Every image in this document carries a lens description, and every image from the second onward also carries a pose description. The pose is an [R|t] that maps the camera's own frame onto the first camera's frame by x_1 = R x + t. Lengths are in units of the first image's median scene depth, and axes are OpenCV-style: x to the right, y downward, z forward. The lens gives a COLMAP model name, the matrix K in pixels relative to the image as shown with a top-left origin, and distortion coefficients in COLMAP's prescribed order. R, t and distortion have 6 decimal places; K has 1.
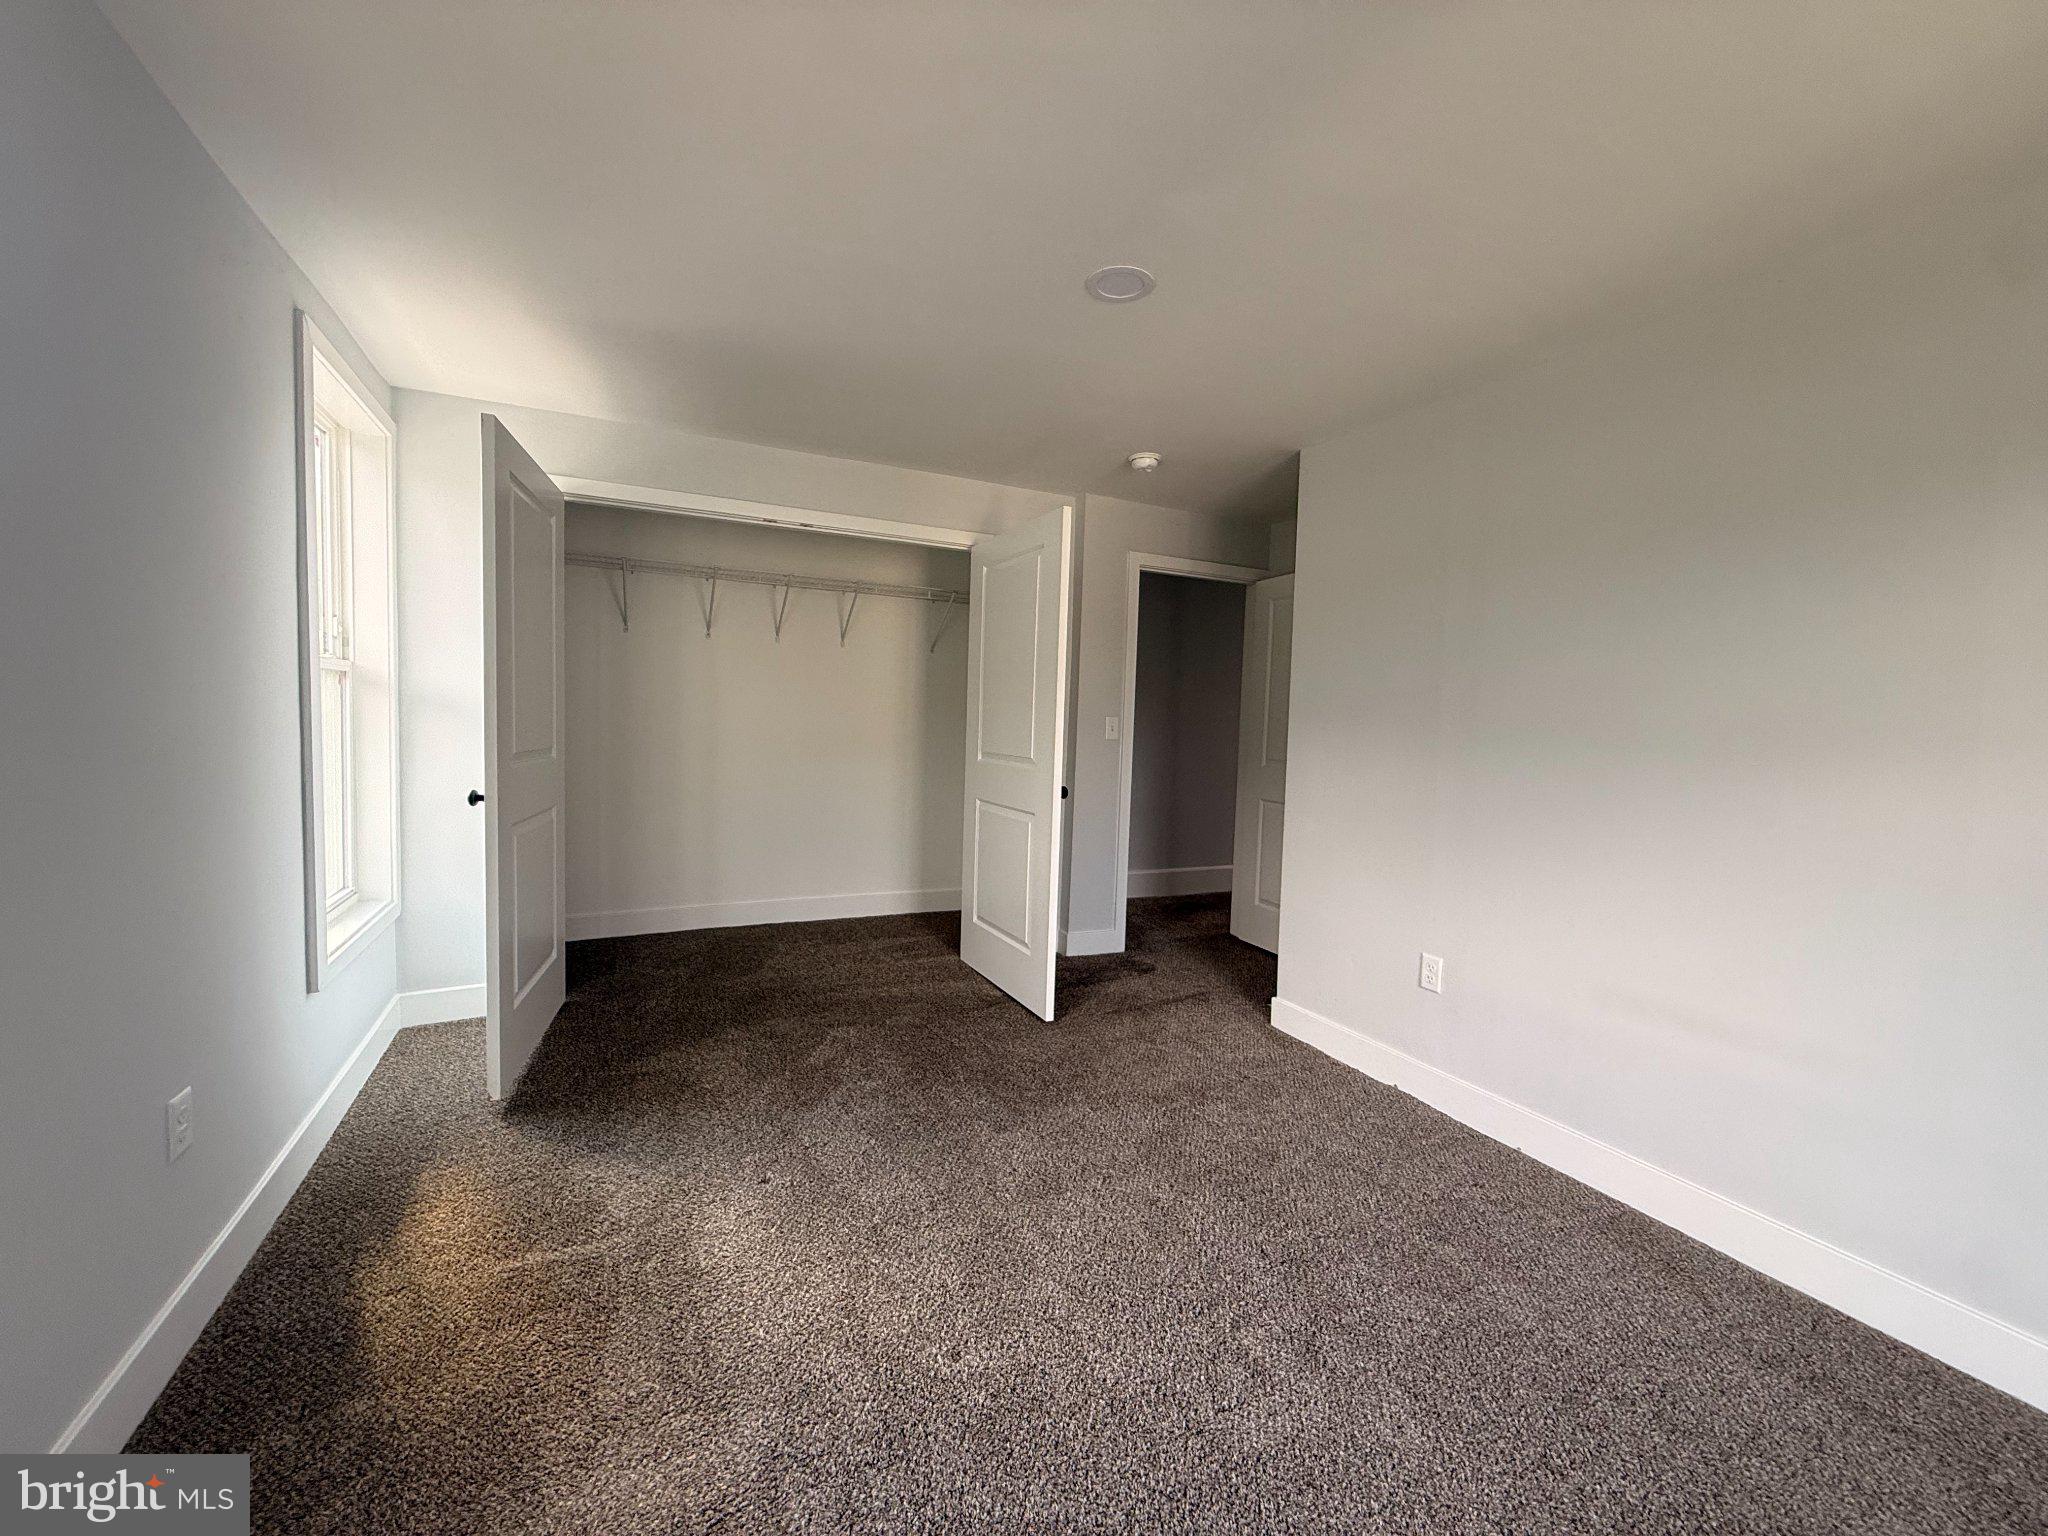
lens RADIAL K [[815.2, 0, 1023.1], [0, 815.2, 765.5], [0, 0, 1]] dist [0.000677, -0.000129]
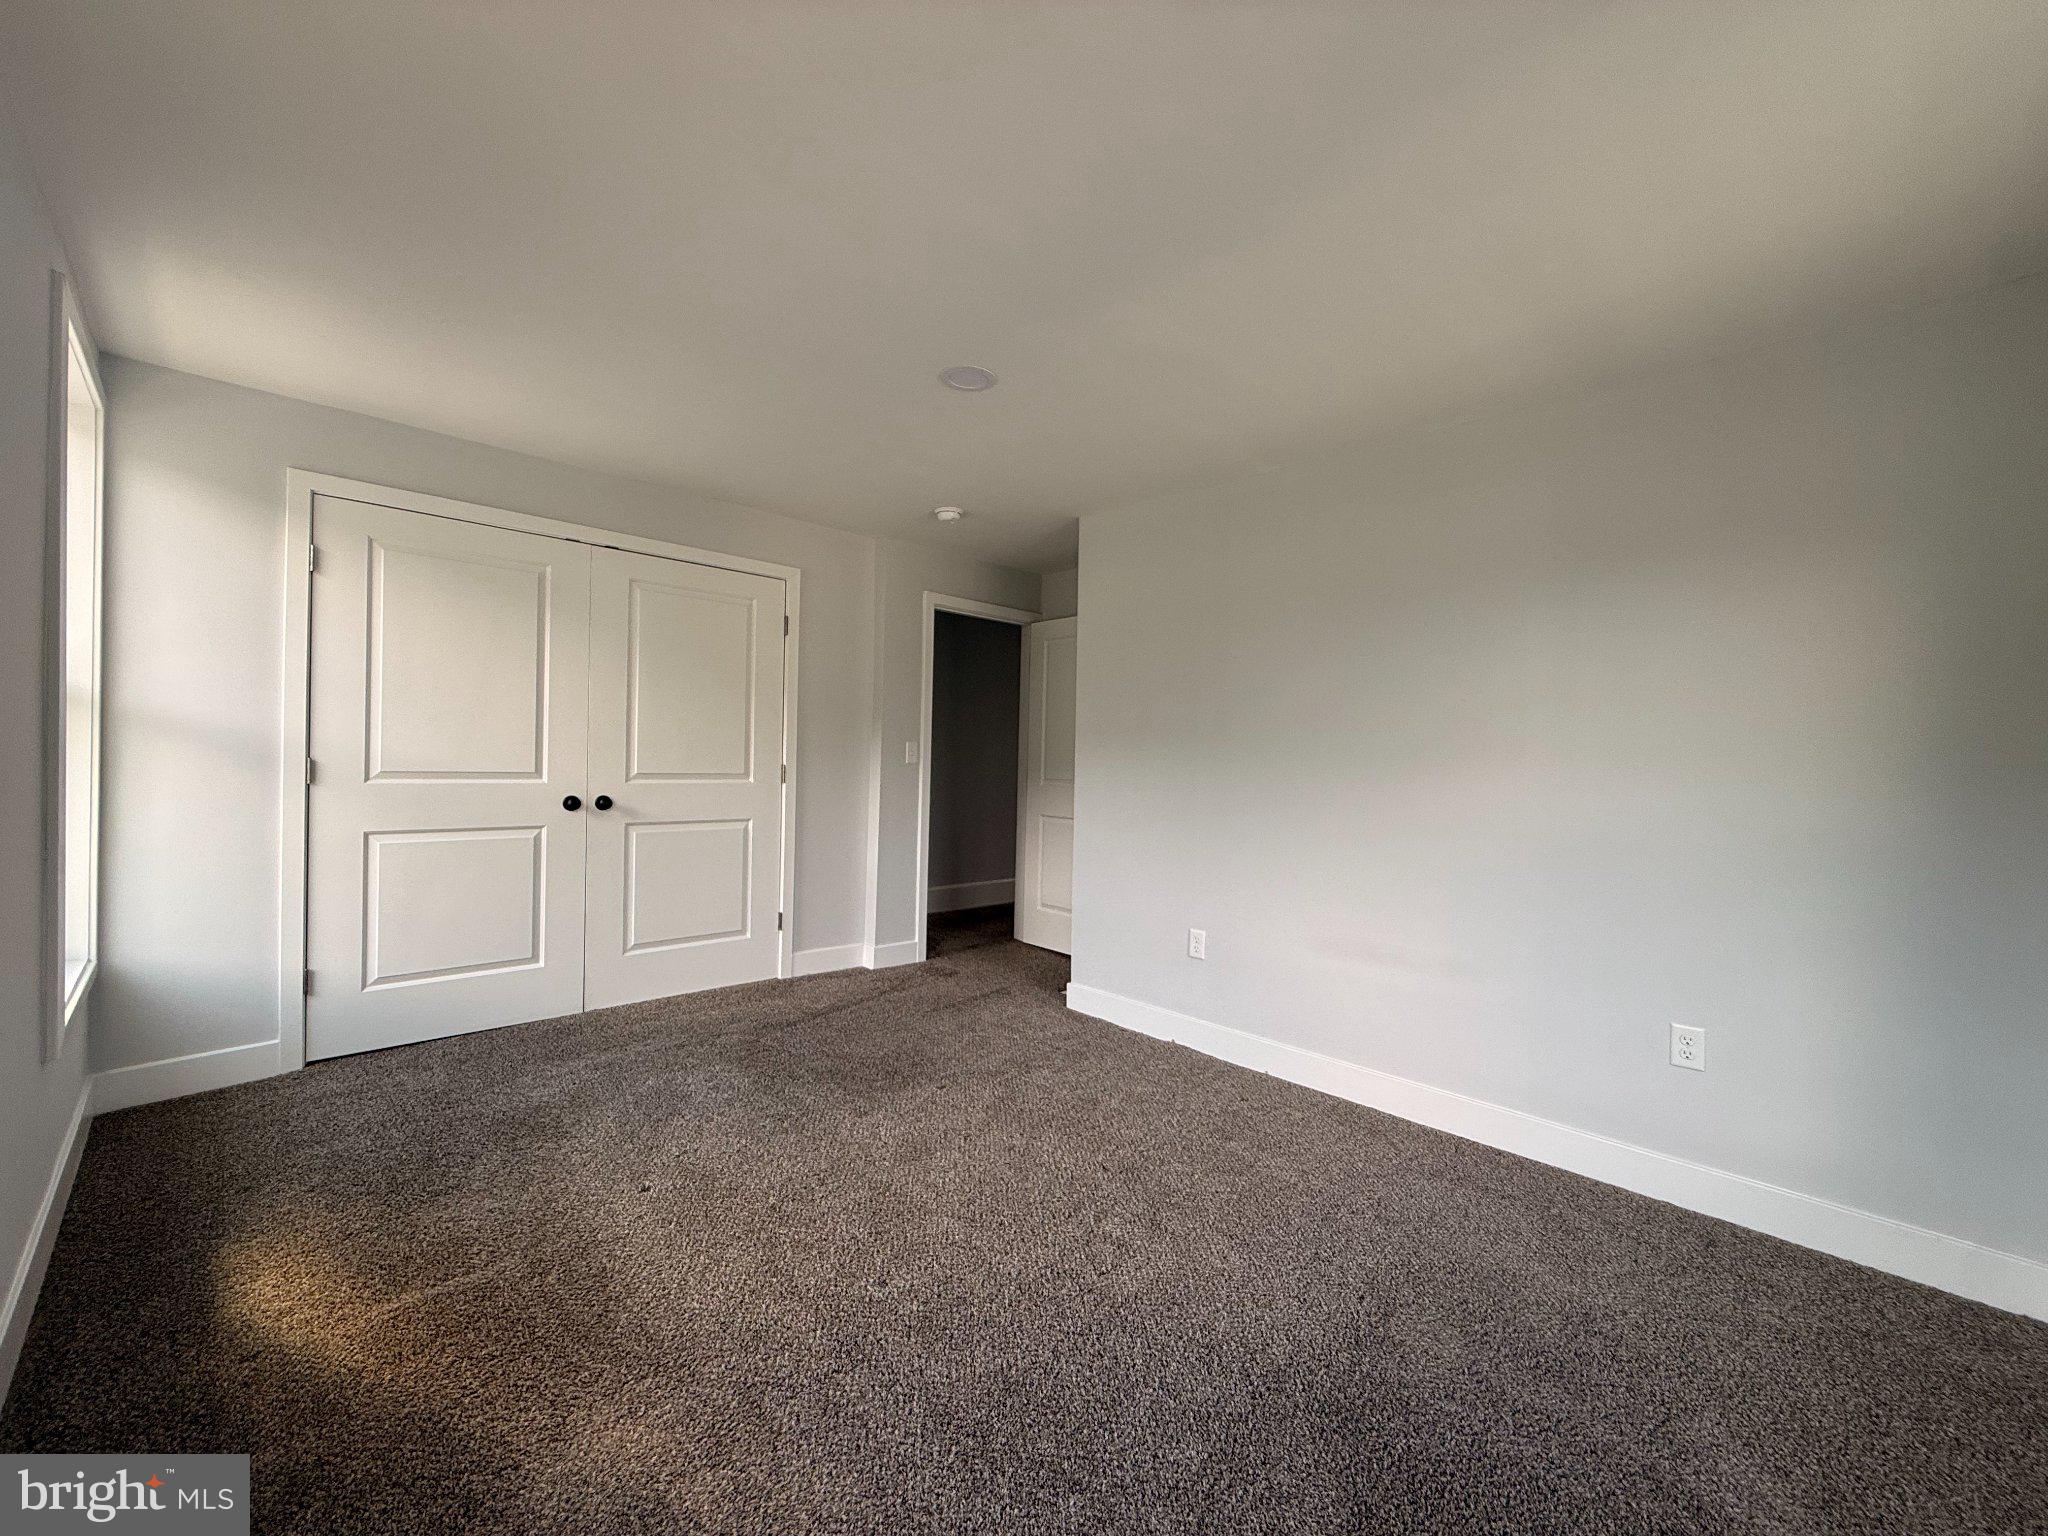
lens RADIAL K [[815.2, 0, 1024.2], [0, 815.2, 767.7], [0, 0, 1]] dist [0.000677, -0.000129]
pose [[0.948055, -0.010554, 0.317932, -0.180504], [0.022328, 0.999192, -0.033413, 0.025156], [-0.317322, 0.038776, 0.947525, -0.135735]]
